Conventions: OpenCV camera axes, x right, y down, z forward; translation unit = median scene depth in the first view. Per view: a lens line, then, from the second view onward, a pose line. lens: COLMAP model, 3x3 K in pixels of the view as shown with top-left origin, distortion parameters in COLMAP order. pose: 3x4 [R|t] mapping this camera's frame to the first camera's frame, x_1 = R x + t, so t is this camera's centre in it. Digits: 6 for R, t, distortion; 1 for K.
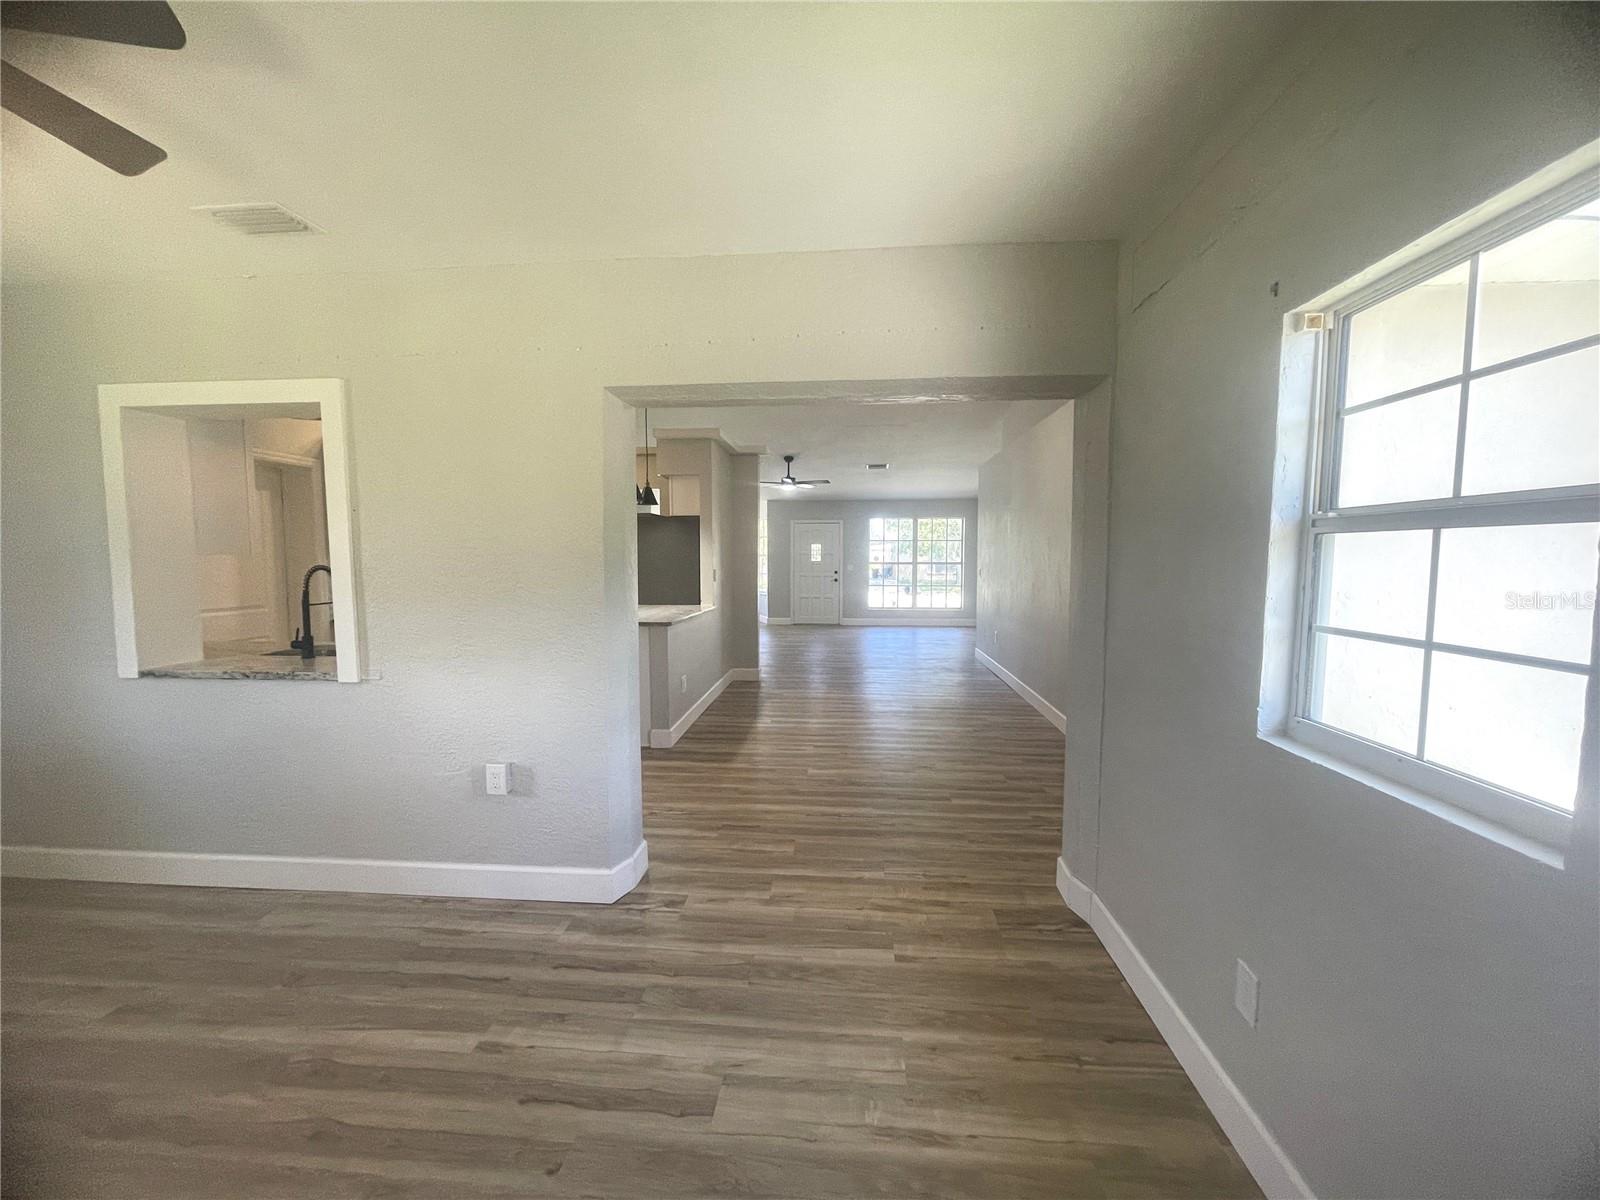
lens RADIAL K [[653.3, 0, 793.2], [0, 653.3, 599.1], [0, 0, 1]] dist [-0.000287, 0.000279]
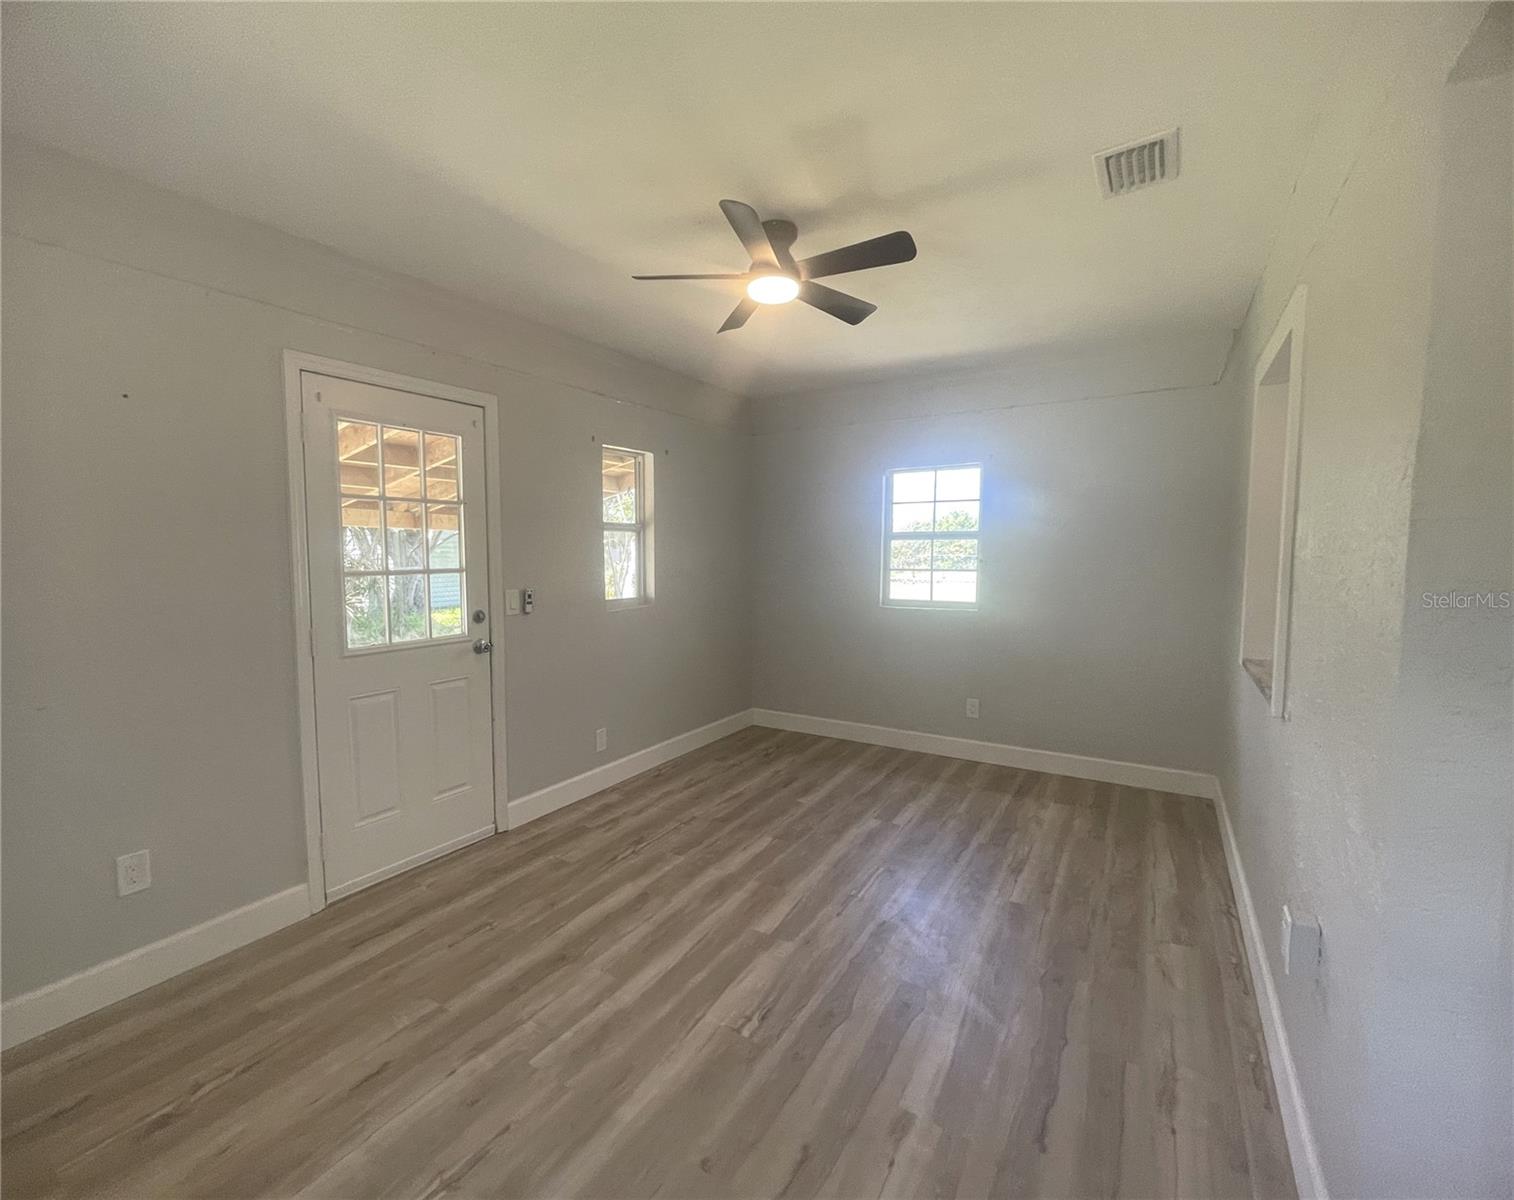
lens RADIAL K [[669.6, 0, 704.6], [0, 669.6, 597.3], [0, 0, 1]] dist [0.013921, -0.000258]
pose [[-0.481905, 0.069476, -0.873465, 0.268034], [-0.048941, 0.993161, 0.105998, -0.049530], [0.874855, 0.093829, -0.475210, 0.811355]]
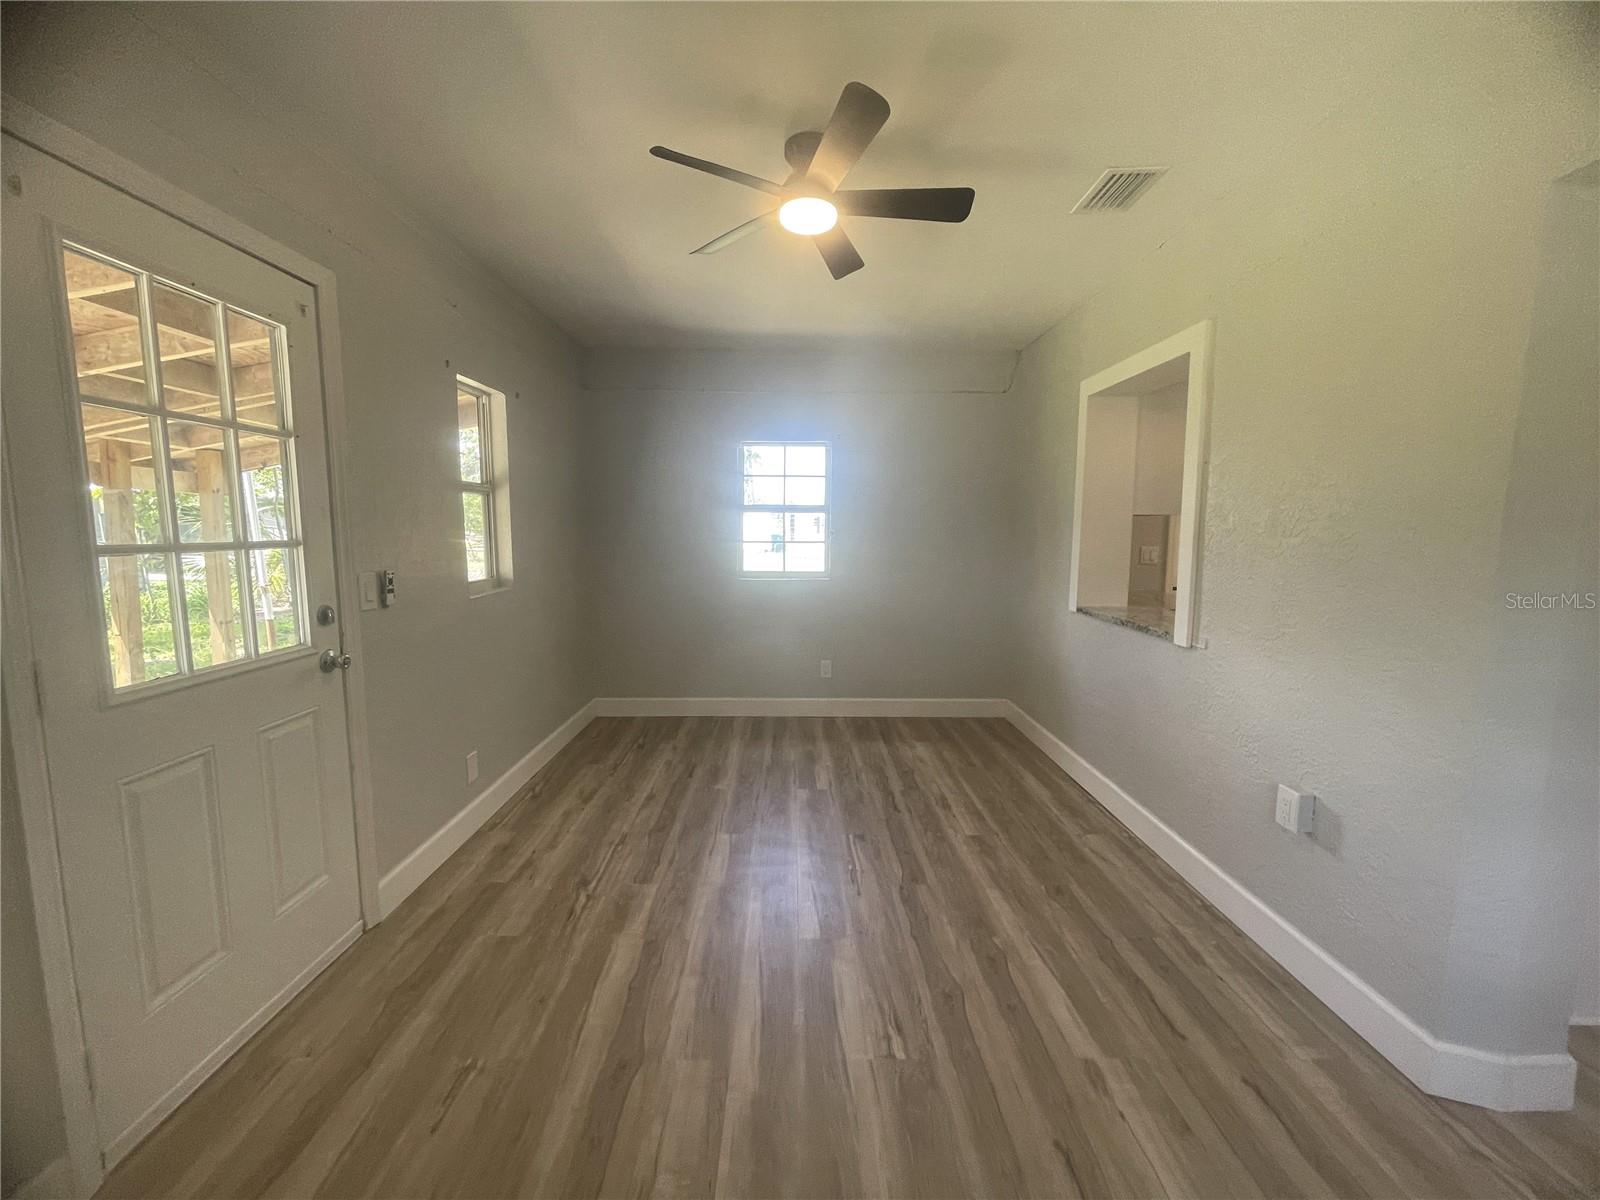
lens RADIAL K [[647.3, 0, 790.7], [0, 647.3, 598.5], [0, 0, 1]] dist [0.000184, 0.000351]
pose [[0.090835, 0.116963, -0.988974, 0.202025], [-0.069034, 0.991430, 0.110913, -0.007301], [0.993470, 0.058198, 0.098130, 0.342307]]
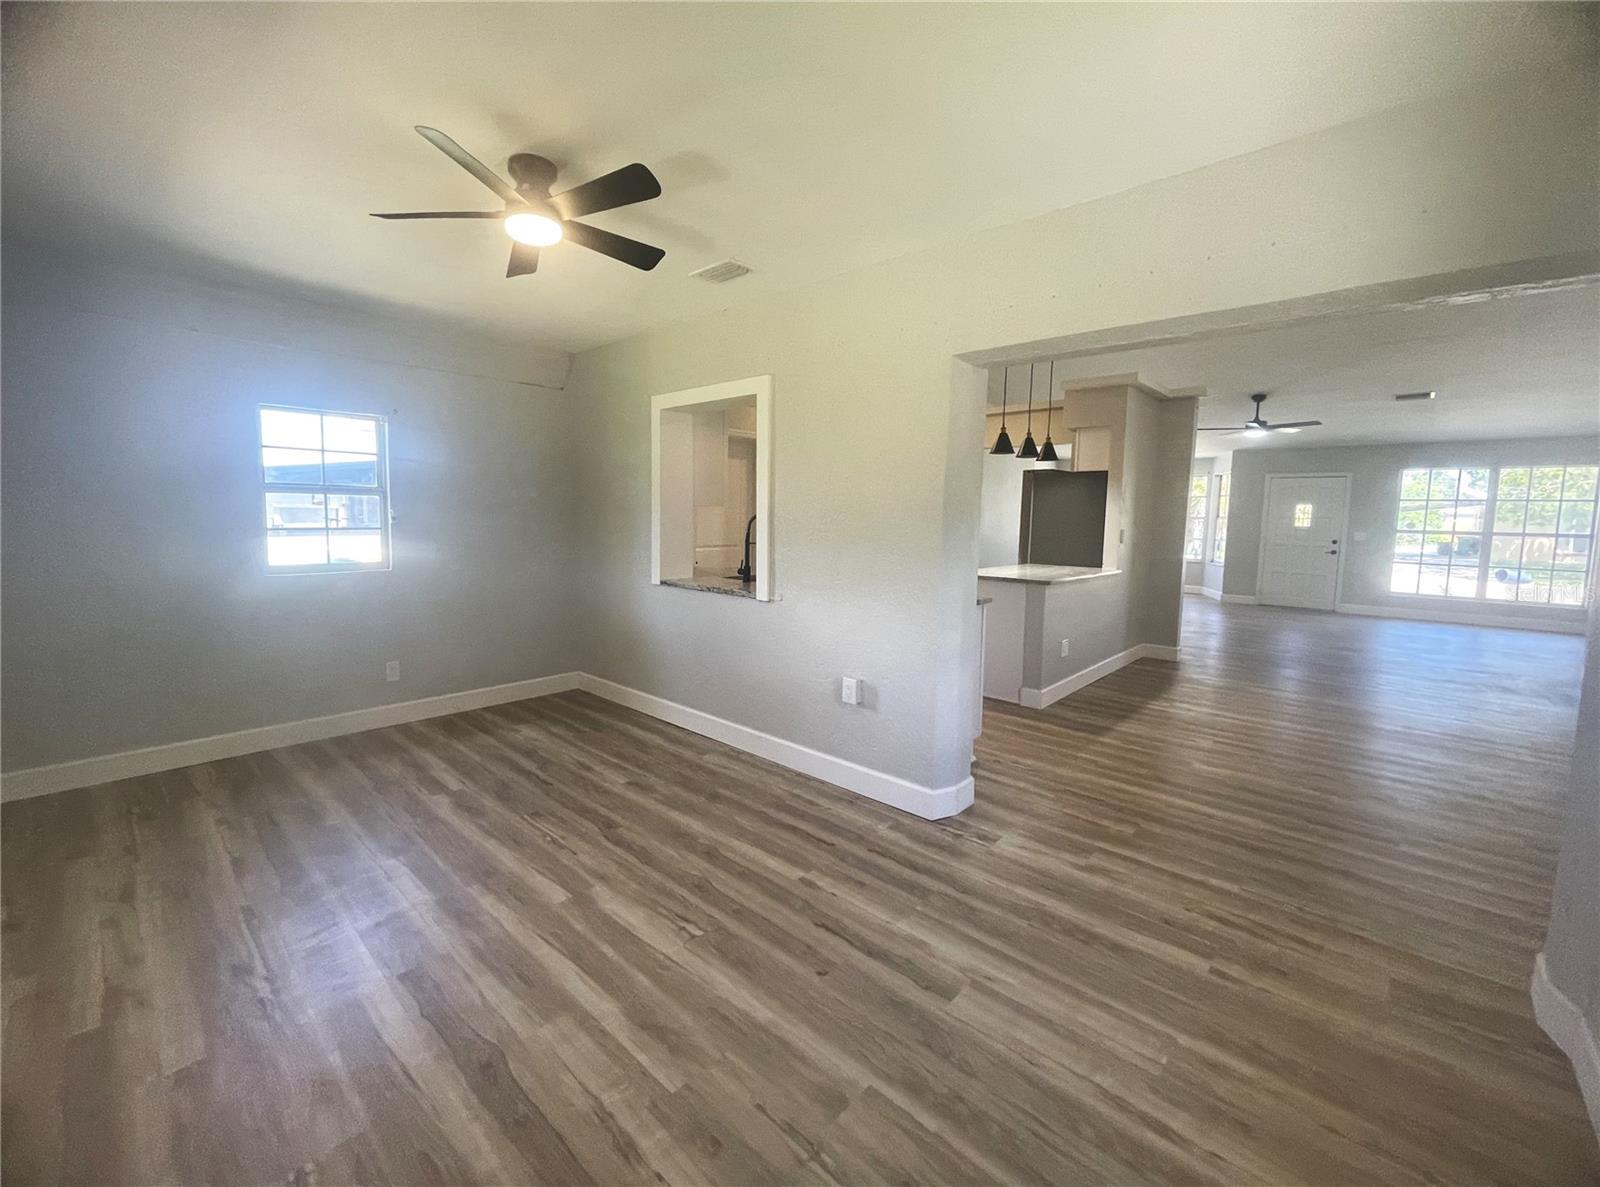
lens RADIAL K [[663.6, 0, 766.0], [0, 663.6, 570.5], [0, 0, 1]] dist [0.002867, 0.000392]
pose [[0.774463, 0.069848, -0.628752, 0.187845], [-0.060119, 0.997514, 0.036763, 0.015100], [0.629756, 0.009329, 0.776737, -0.063580]]
